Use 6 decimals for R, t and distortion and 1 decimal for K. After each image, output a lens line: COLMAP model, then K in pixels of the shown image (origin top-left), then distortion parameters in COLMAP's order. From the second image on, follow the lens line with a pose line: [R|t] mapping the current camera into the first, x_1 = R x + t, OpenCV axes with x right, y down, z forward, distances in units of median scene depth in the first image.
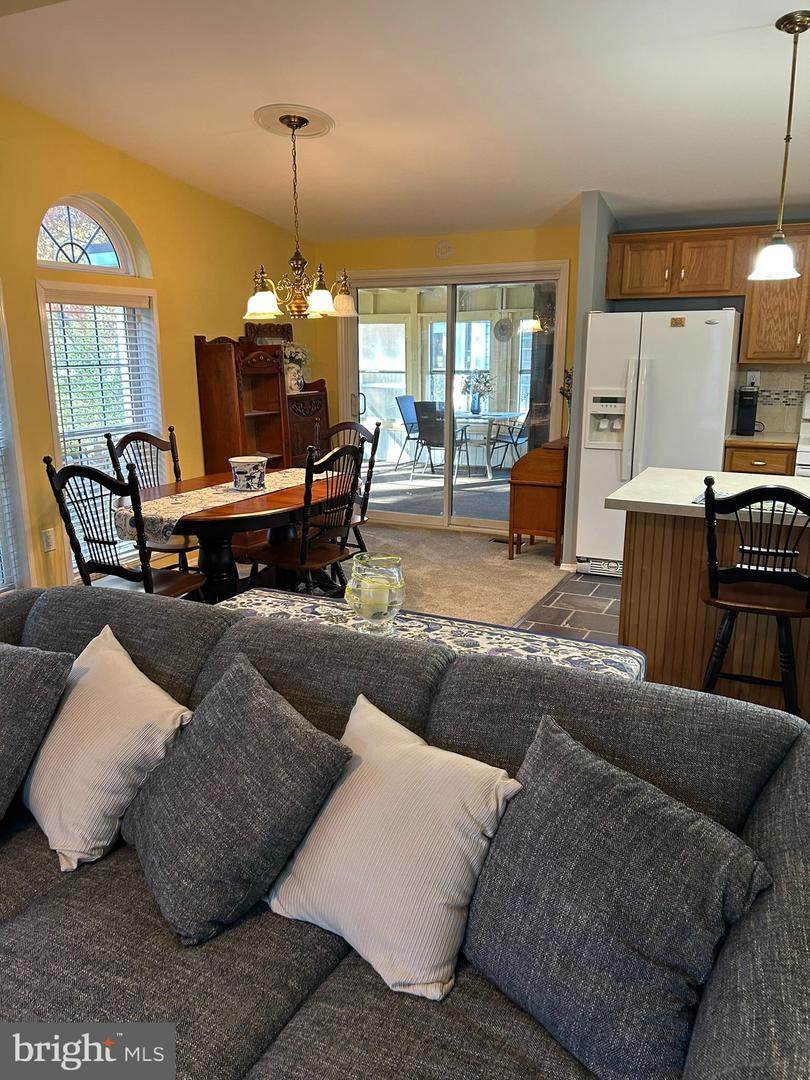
lens RADIAL K [[798.5, 0, 399.5], [0, 798.5, 544.6], [0, 0, 1]] dist [0.027038, -0.047502]
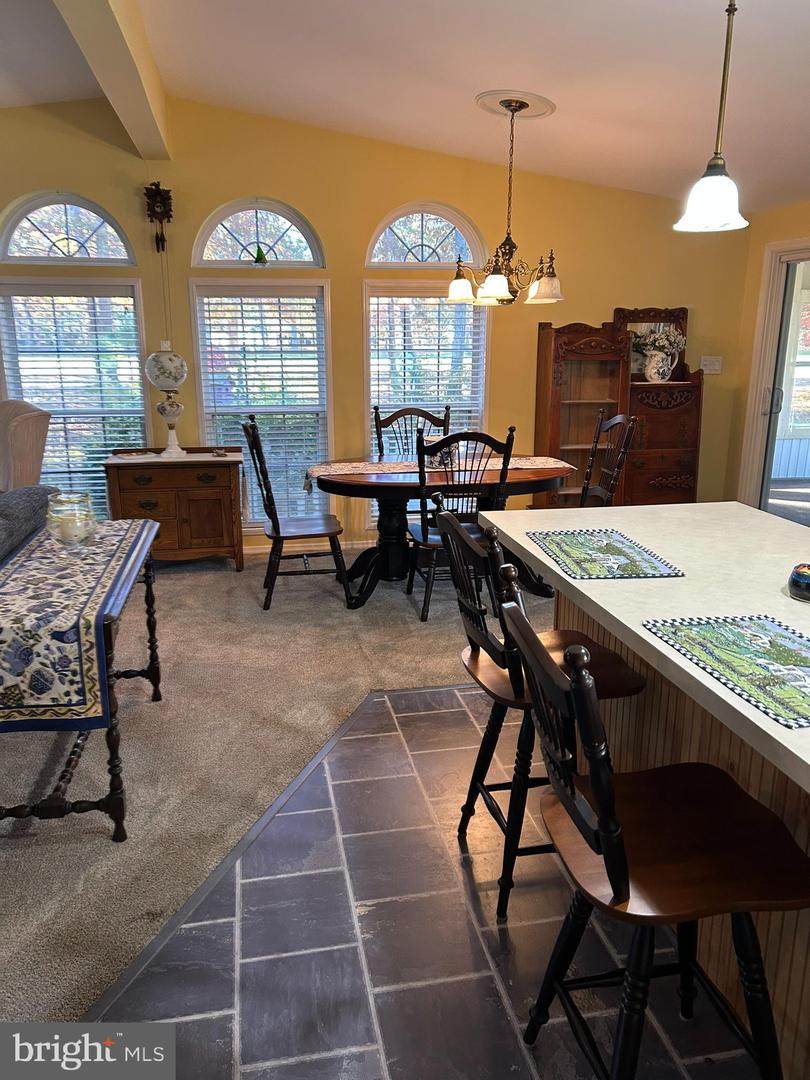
lens RADIAL K [[815.2, 0, 404.2], [0, 815.2, 534.9], [0, 0, 1]] dist [0.024366, -0.003704]
pose [[0.605705, 0.192905, -0.771951, 1.267188], [-0.192514, 0.976872, 0.093059, -0.143239], [0.772049, 0.092245, 0.628833, 0.573260]]
